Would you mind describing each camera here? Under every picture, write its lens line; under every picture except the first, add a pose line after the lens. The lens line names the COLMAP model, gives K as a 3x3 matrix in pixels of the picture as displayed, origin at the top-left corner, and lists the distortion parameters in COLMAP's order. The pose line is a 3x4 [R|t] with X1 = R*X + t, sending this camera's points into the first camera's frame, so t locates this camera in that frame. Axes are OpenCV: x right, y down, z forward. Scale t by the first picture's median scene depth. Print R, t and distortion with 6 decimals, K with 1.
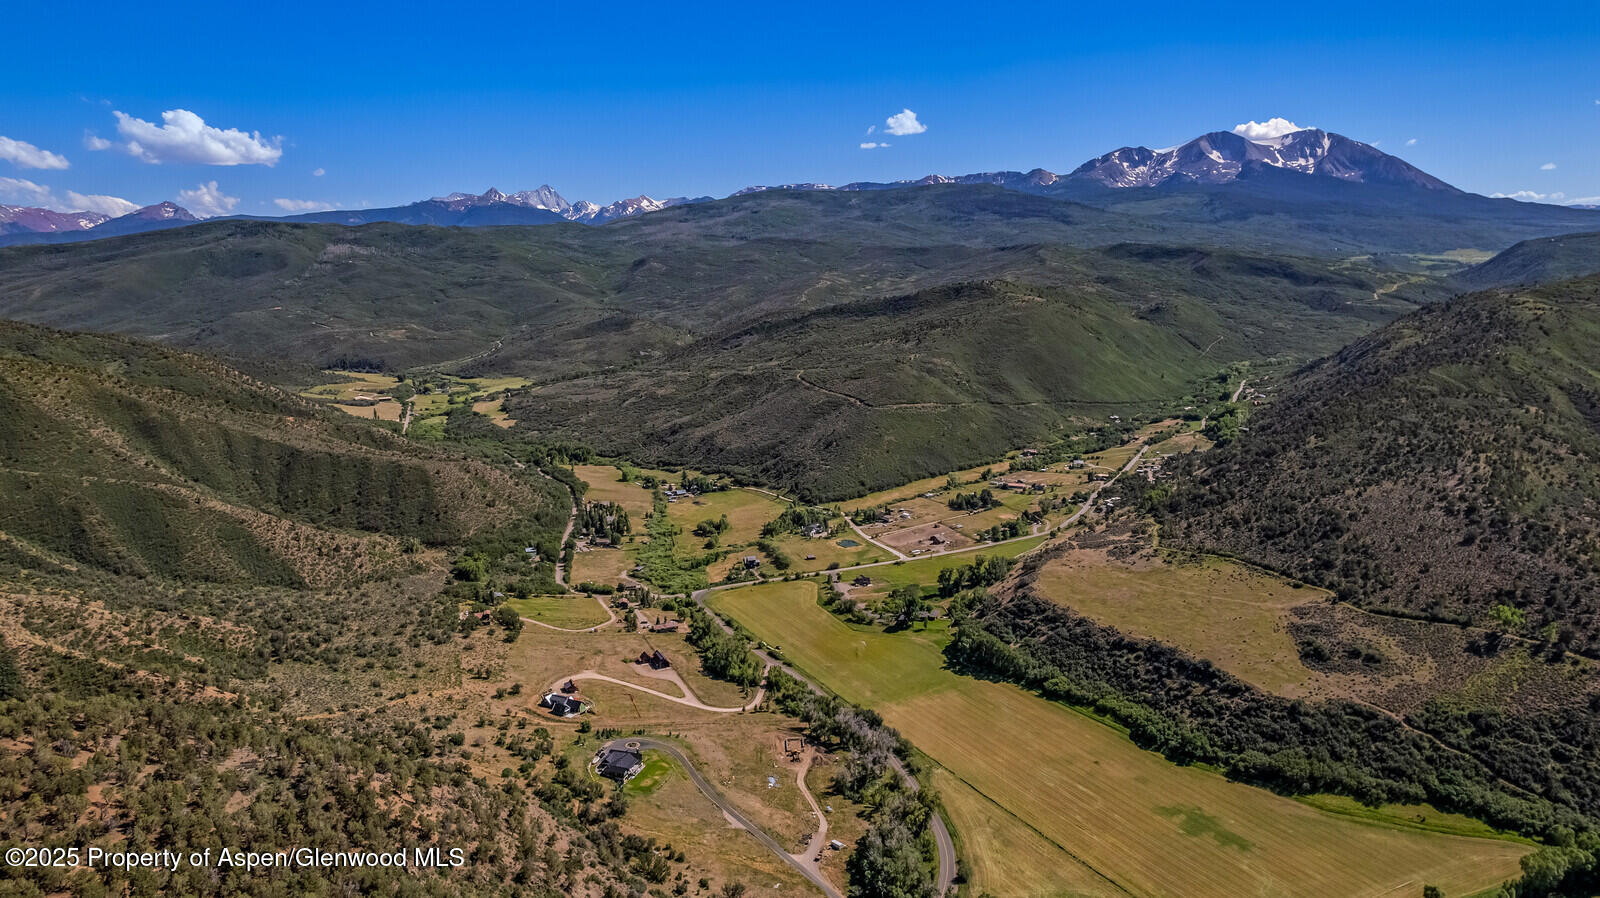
lens RADIAL K [[1041.5, 0, 798.3], [0, 1041.5, 448.8], [0, 0, 1]] dist [-0.065287, 0.046093]
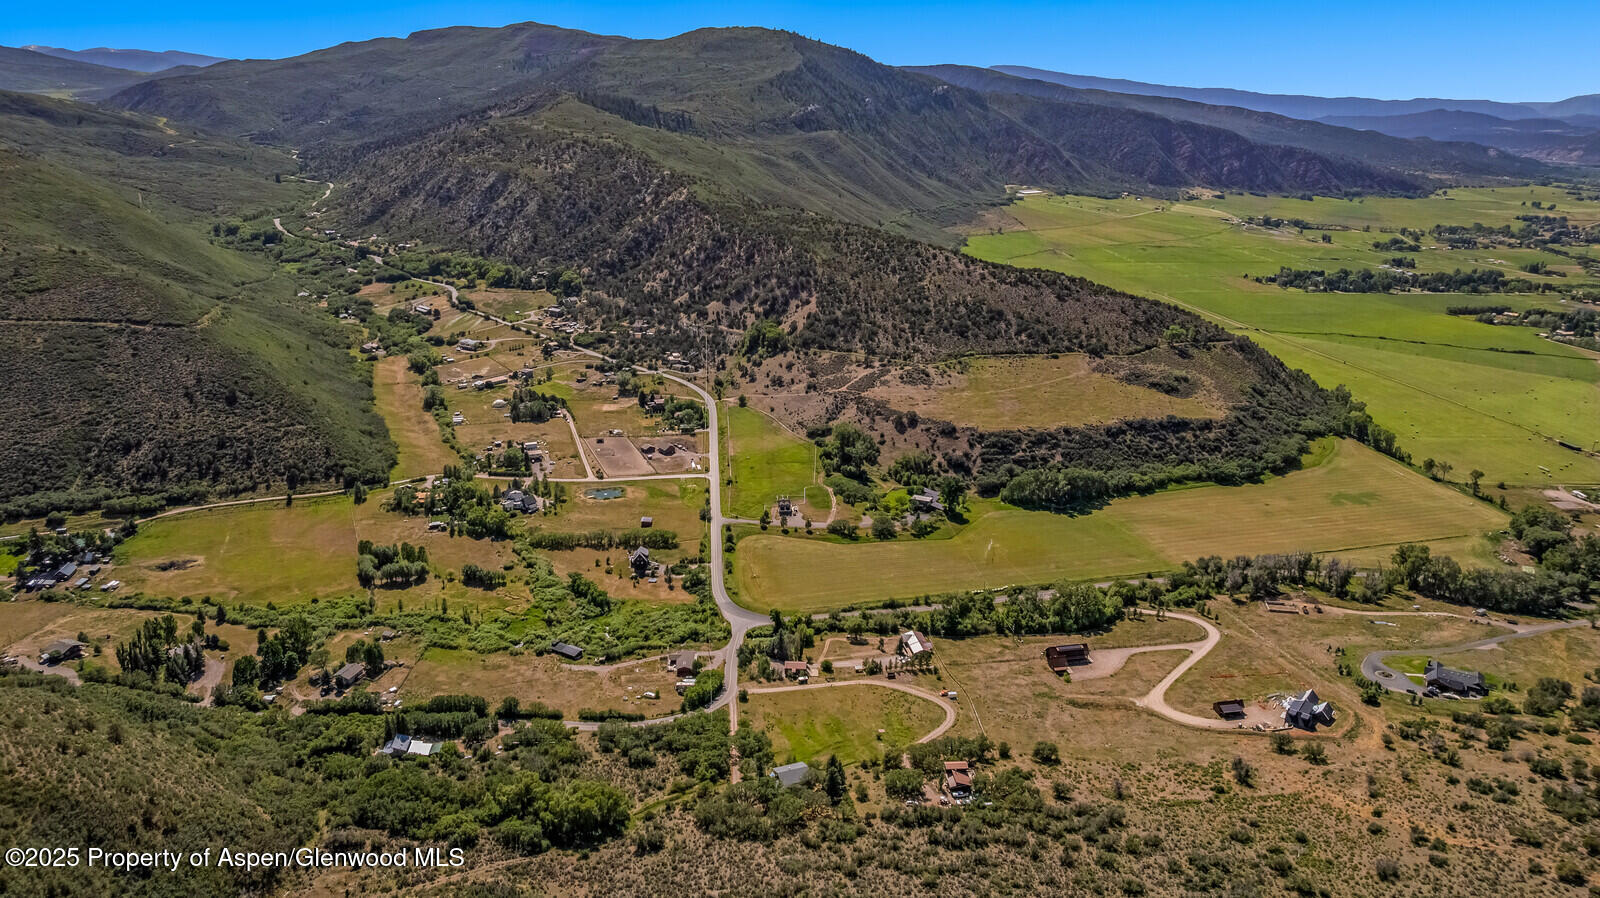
lens RADIAL K [[1041.5, 0, 798.3], [0, 1041.5, 448.8], [0, 0, 1]] dist [-0.065287, 0.046093]
pose [[0.223960, -0.290764, 0.930214, -0.342042], [0.156272, 0.952823, 0.260207, -0.058947], [-0.961988, 0.087090, 0.258832, 0.434058]]
